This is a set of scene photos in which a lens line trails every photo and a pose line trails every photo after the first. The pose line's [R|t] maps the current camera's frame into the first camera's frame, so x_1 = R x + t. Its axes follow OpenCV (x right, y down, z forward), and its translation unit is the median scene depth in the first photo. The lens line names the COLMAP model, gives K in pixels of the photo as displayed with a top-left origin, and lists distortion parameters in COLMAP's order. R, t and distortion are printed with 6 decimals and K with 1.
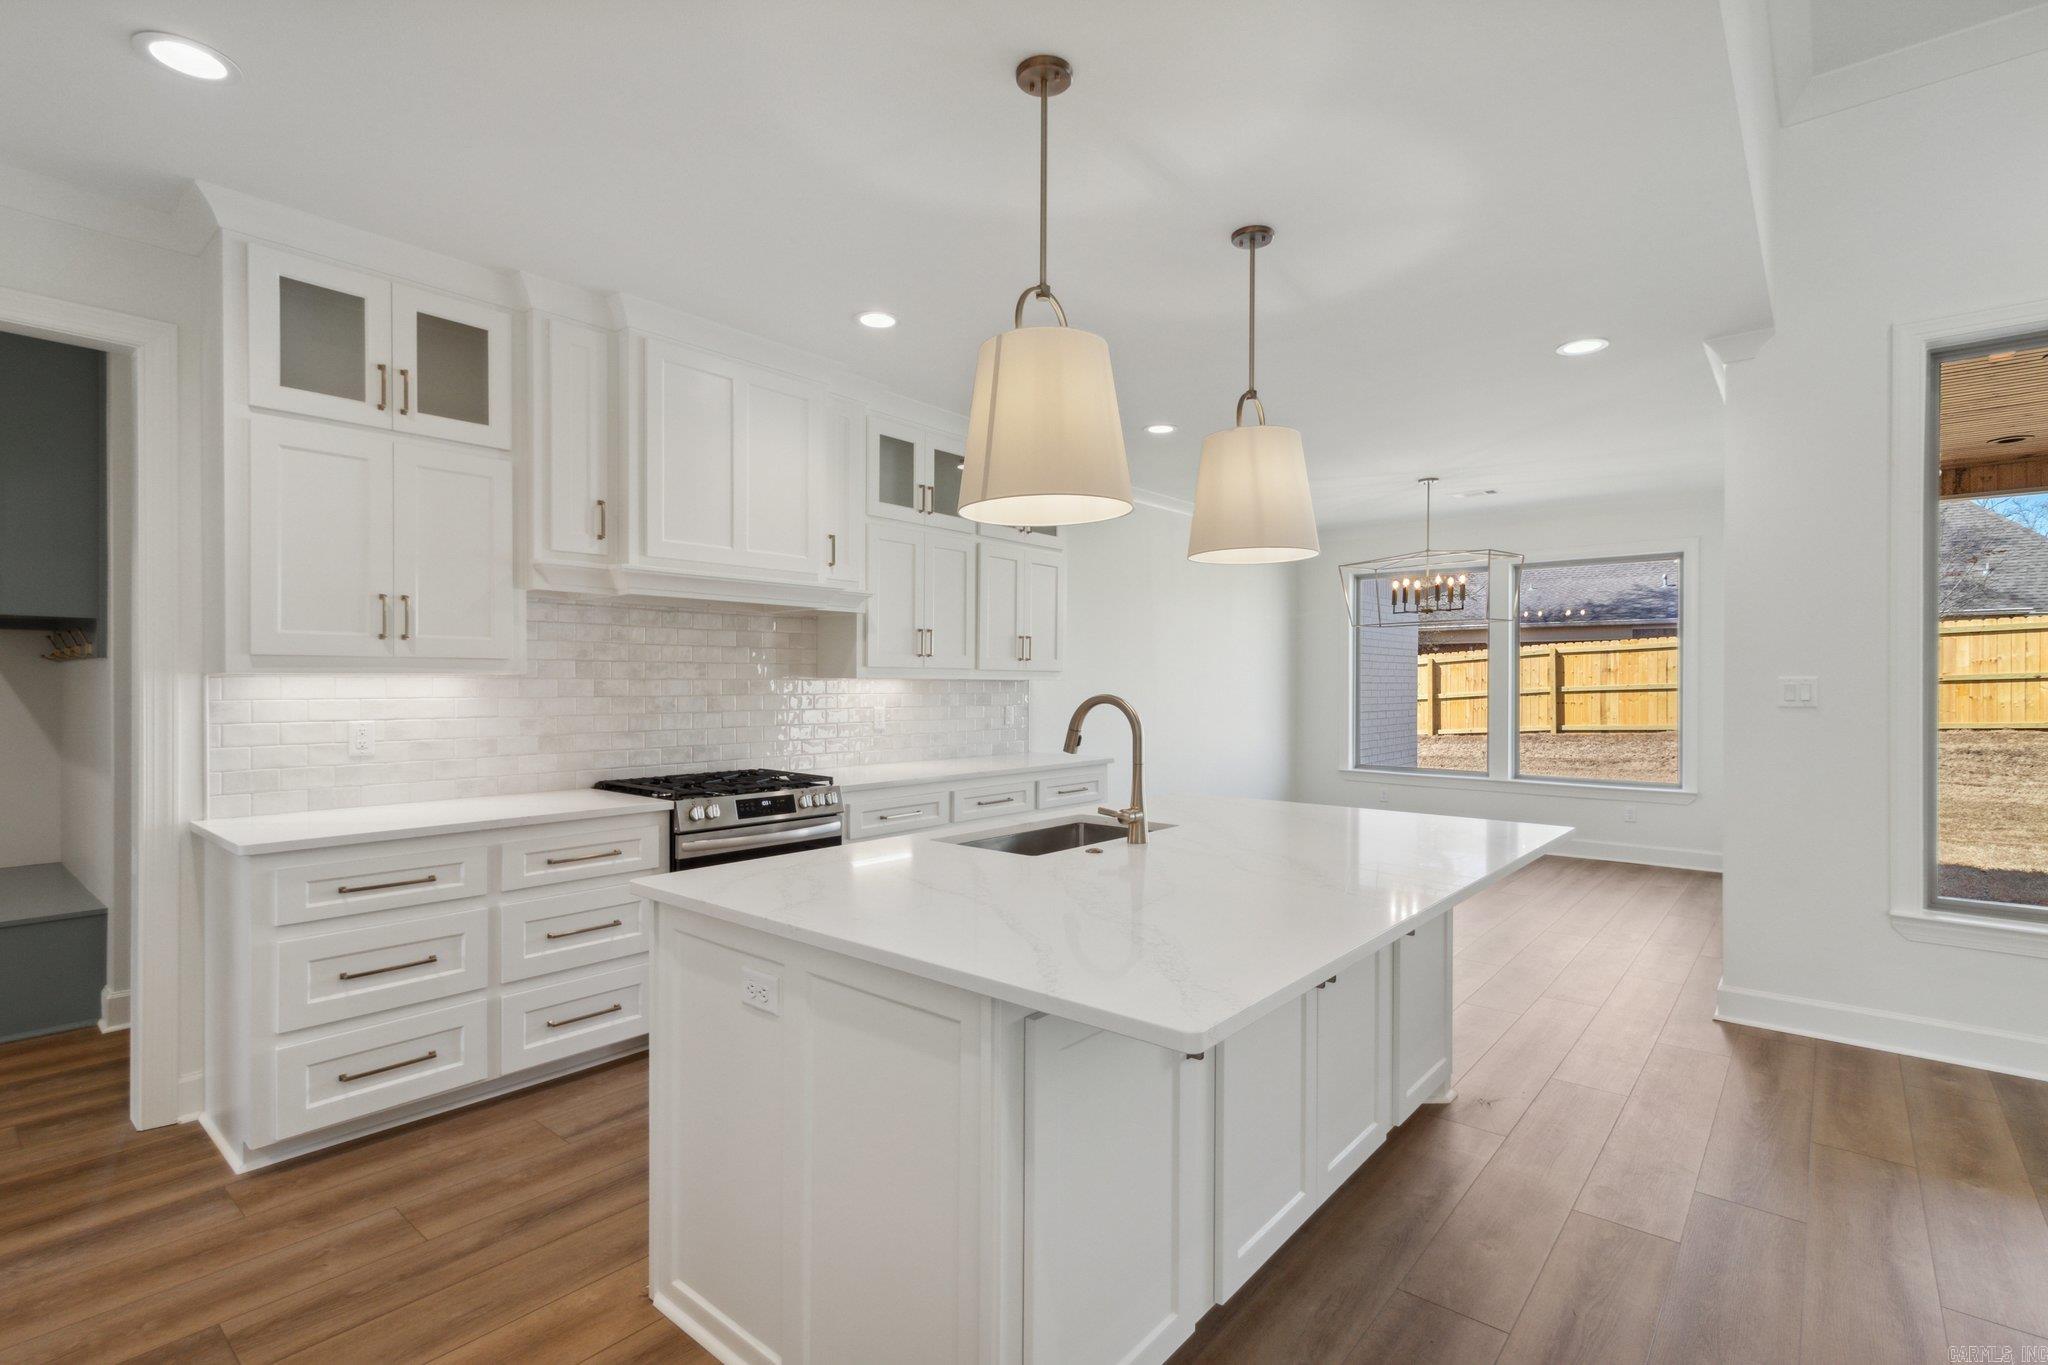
lens RADIAL K [[956.8, 0, 1023.5], [0, 956.8, 686.7], [0, 0, 1]] dist [0.002230, 0.000831]
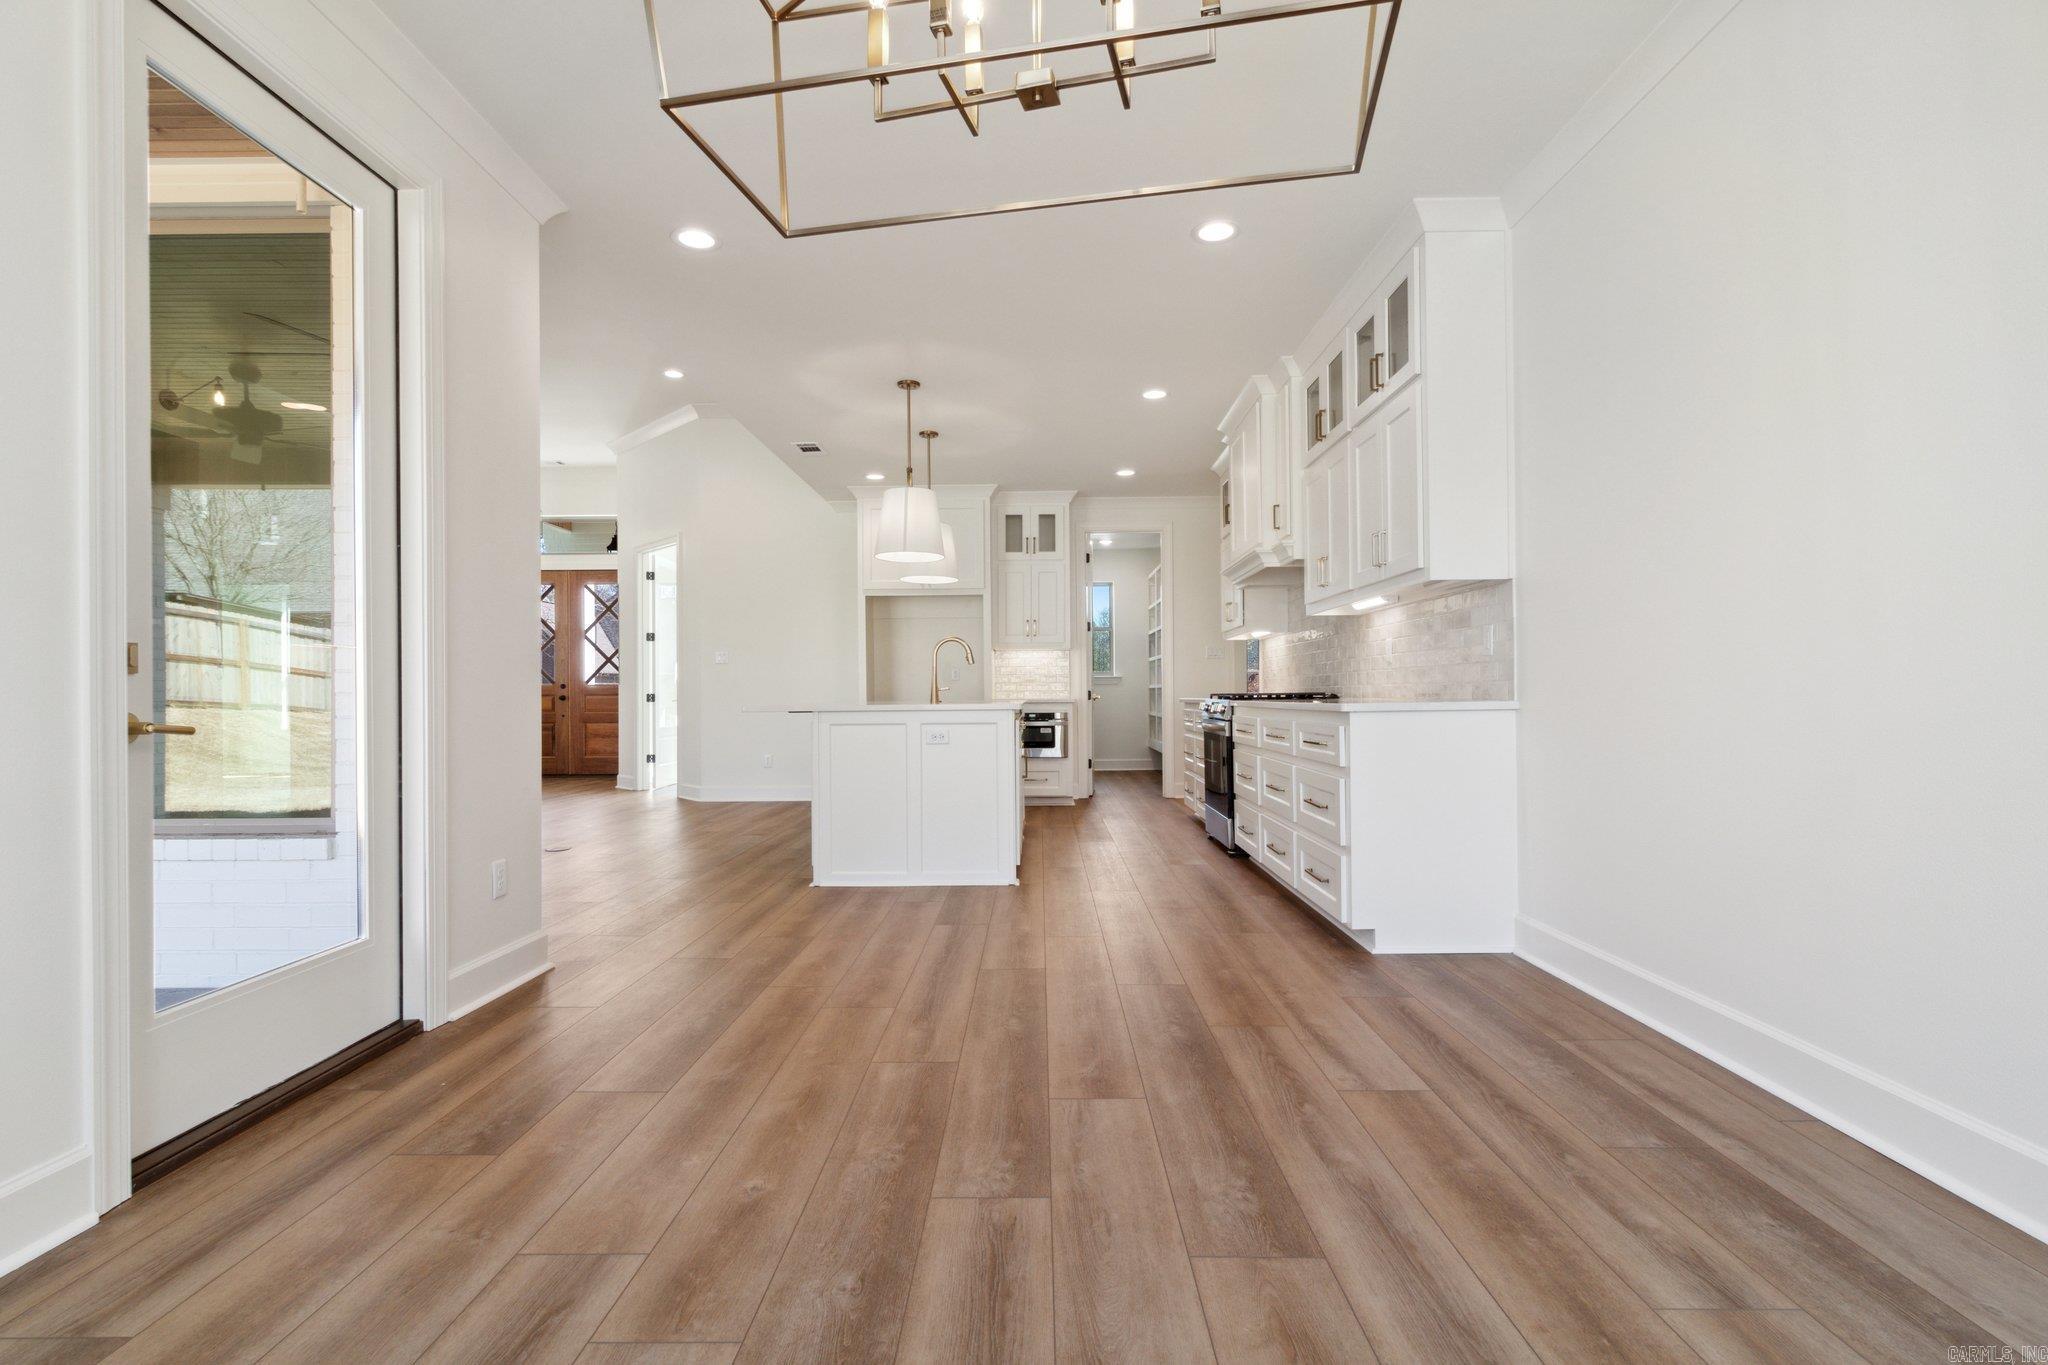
lens RADIAL K [[956.8, 0, 1023.5], [0, 956.8, 686.7], [0, 0, 1]] dist [0.002230, 0.000831]
pose [[-0.773719, -0.001817, -0.633526, 0.851866], [0.003337, 0.999970, -0.006943, 0.087693], [0.633520, -0.007486, -0.773690, 1.763525]]
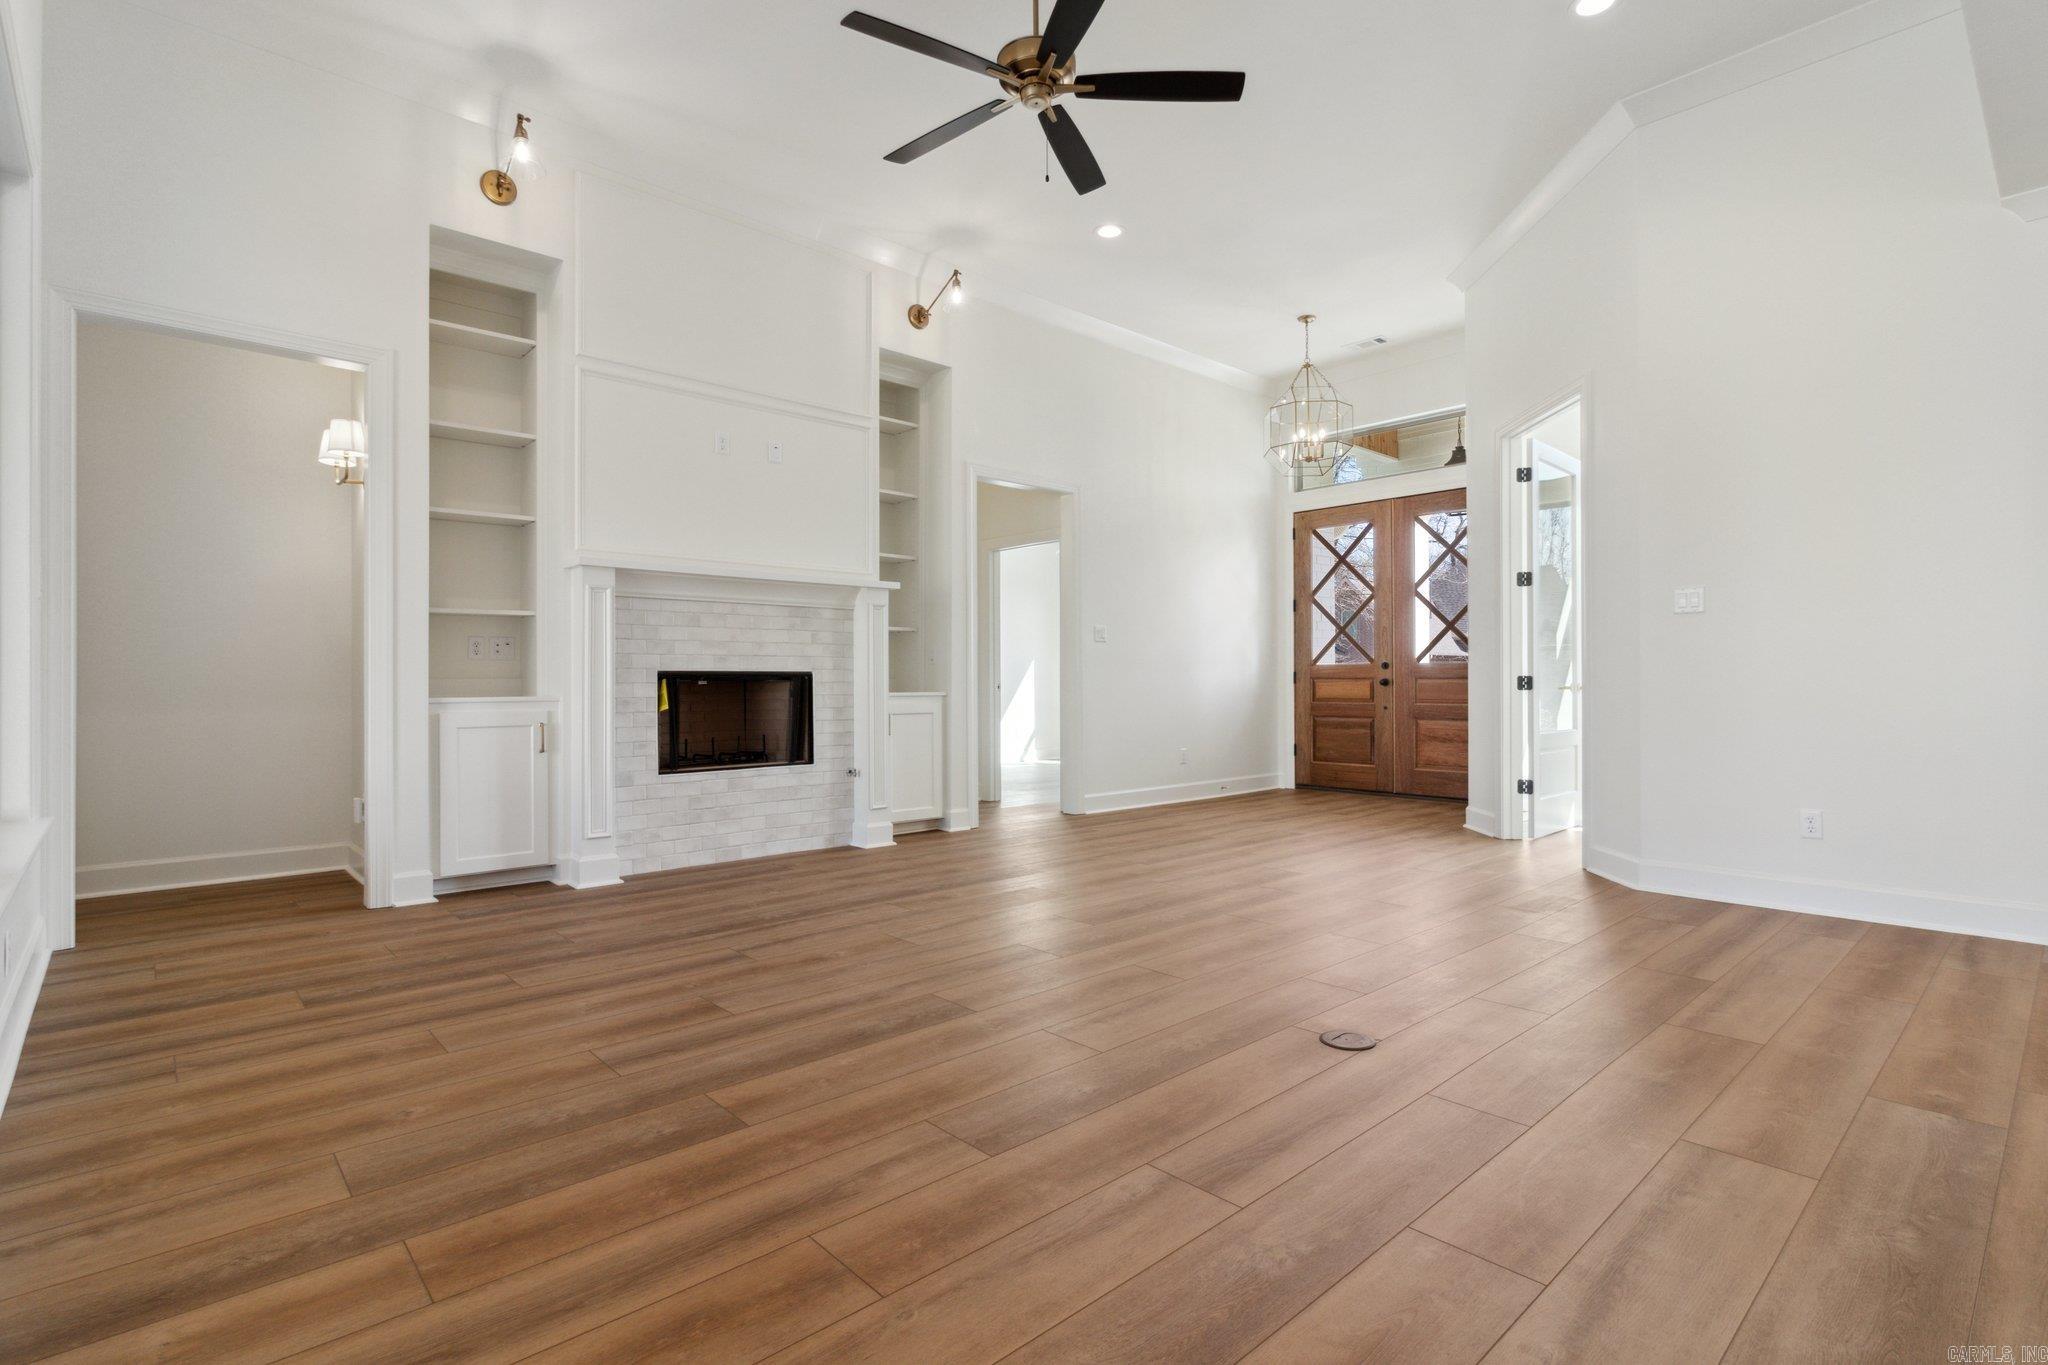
lens RADIAL K [[976.2, 0, 1019.1], [0, 976.2, 679.5], [0, 0, 1]] dist [0.003149, 0.000249]
pose [[-0.991154, -0.000452, 0.132715, 0.610798], [-0.000428, 1.000000, 0.000209, 0.090685], [-0.132715, 0.000151, -0.991154, 0.870904]]
